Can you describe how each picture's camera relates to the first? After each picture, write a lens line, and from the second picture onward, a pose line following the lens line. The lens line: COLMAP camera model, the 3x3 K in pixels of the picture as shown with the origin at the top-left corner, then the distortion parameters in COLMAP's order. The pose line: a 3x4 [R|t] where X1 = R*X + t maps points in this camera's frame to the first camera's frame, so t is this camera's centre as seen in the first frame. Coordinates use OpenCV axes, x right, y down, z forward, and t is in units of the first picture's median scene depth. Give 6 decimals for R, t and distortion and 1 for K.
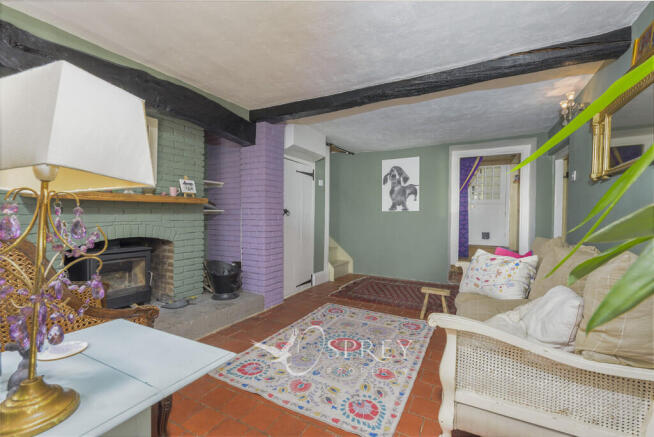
lens RADIAL K [[285.9, 0, 330.4], [0, 285.9, 216.4], [0, 0, 1]] dist [0.001378, 0.000187]
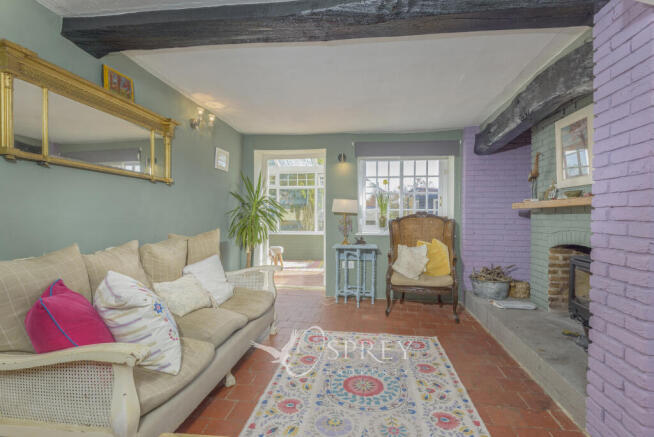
lens RADIAL K [[315.0, 0, 328.8], [0, 315.0, 218.9], [0, 0, 1]] dist [0.000670, 0.000081]
pose [[-0.941627, -0.010861, -0.336483, 0.381062], [-0.016663, 0.999758, 0.014361, -0.012313], [0.336246, 0.019129, -0.941580, 1.546646]]
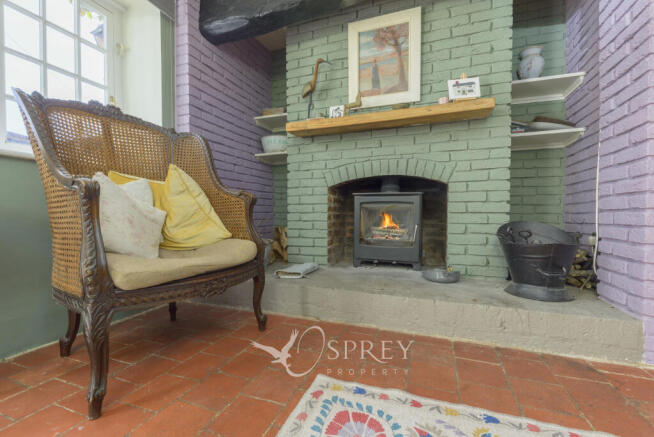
lens RADIAL K [[285.9, 0, 328.4], [0, 285.9, 219.0], [0, 0, 1]] dist [0.001378, 0.000187]
pose [[0.133937, 0.012148, -0.990915, 0.070094], [-0.008299, 0.999904, 0.011136, 0.173151], [0.990955, 0.006732, 0.134025, 0.660780]]
